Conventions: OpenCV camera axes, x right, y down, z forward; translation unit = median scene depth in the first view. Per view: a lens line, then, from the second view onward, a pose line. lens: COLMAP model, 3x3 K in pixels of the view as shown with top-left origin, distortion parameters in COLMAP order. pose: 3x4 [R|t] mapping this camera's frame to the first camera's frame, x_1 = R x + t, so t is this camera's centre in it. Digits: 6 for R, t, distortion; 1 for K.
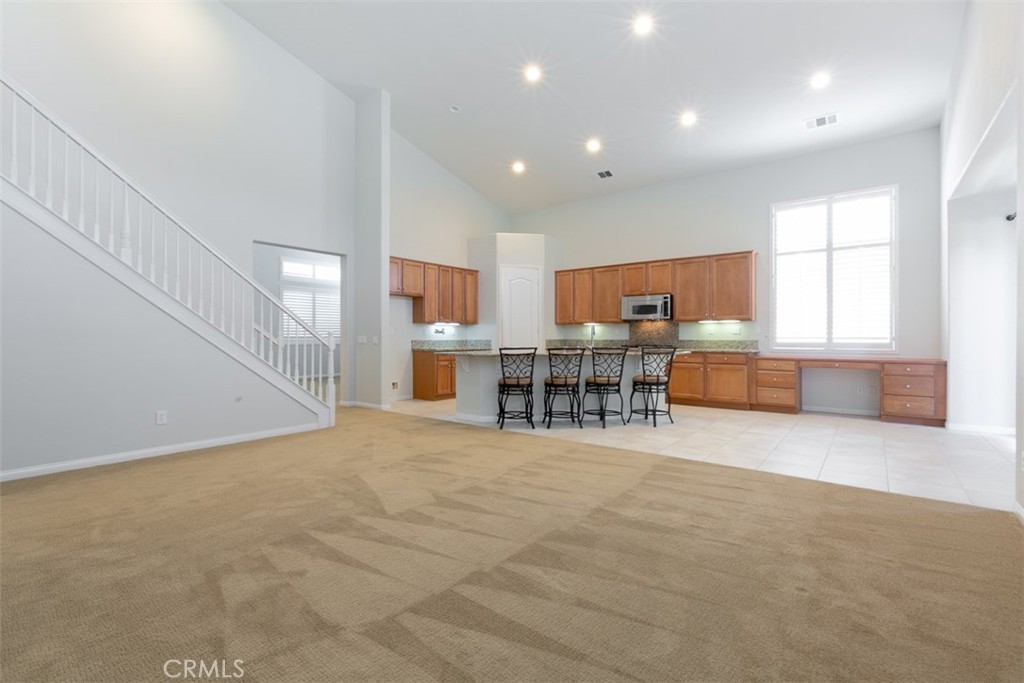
lens RADIAL K [[461.8, 0, 506.0], [0, 461.8, 338.2], [0, 0, 1]] dist [0.000129, -0.000023]
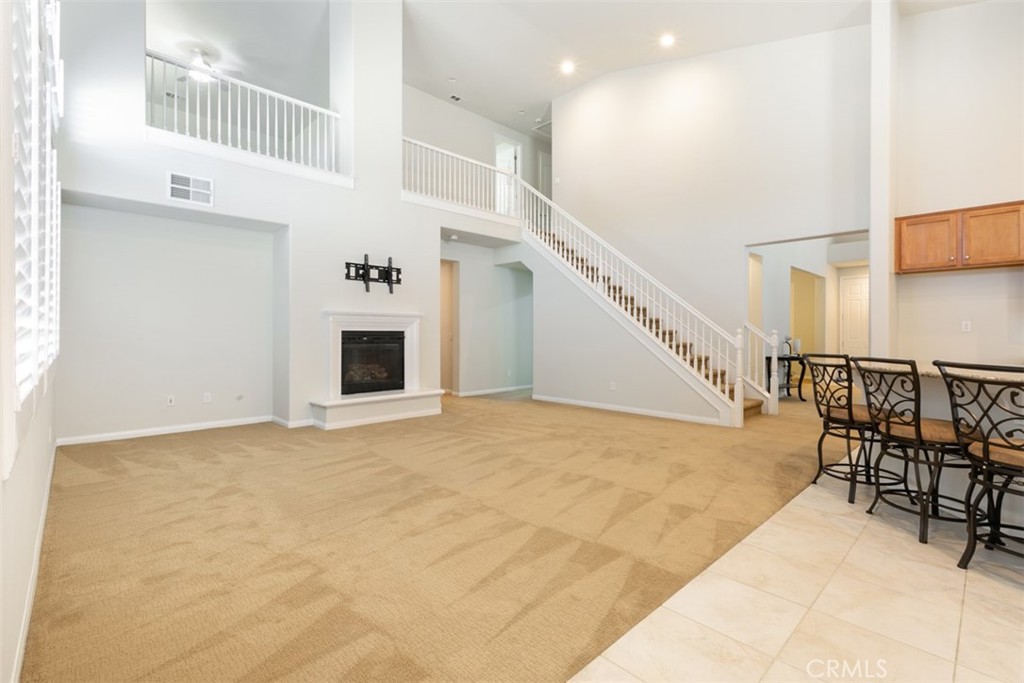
lens RADIAL K [[461.8, 0, 506.0], [0, 461.8, 338.2], [0, 0, 1]] dist [0.000129, -0.000023]
pose [[-0.148193, 0.010763, -0.988900, 0.465709], [-0.004599, 0.999922, 0.011573, -0.003777], [0.988948, 0.006262, -0.148132, 0.469861]]
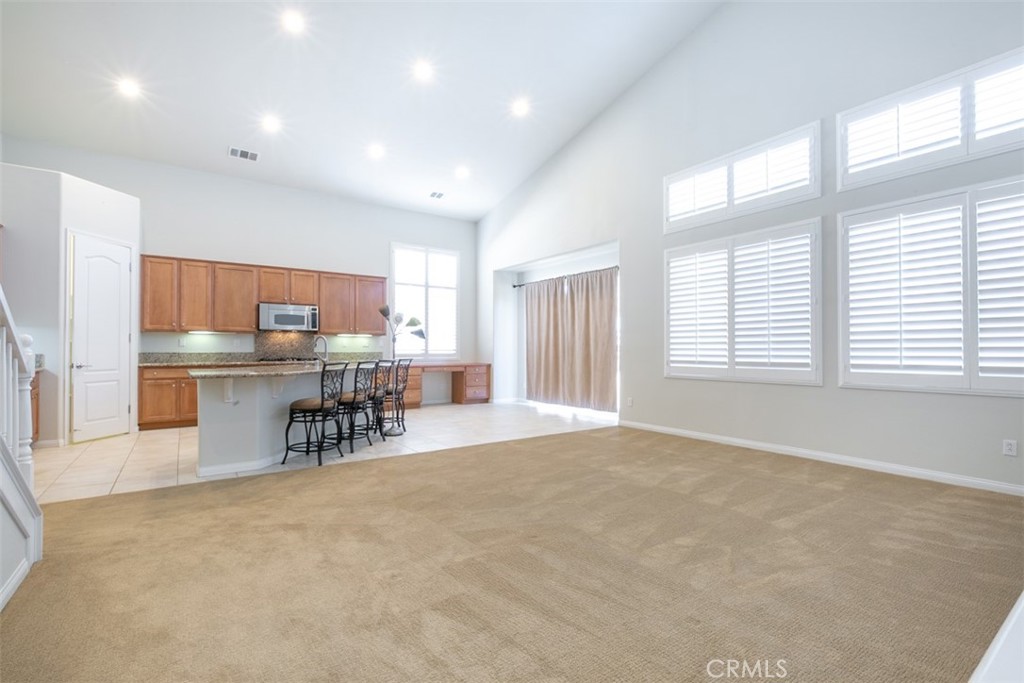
lens RADIAL K [[461.8, 0, 506.0], [0, 461.8, 338.2], [0, 0, 1]] dist [0.000129, -0.000023]
pose [[0.292042, 0.022669, 0.956137, -0.519552], [0.000600, 0.999715, -0.023885, -0.002773], [-0.956405, 0.007549, 0.291945, 0.353562]]
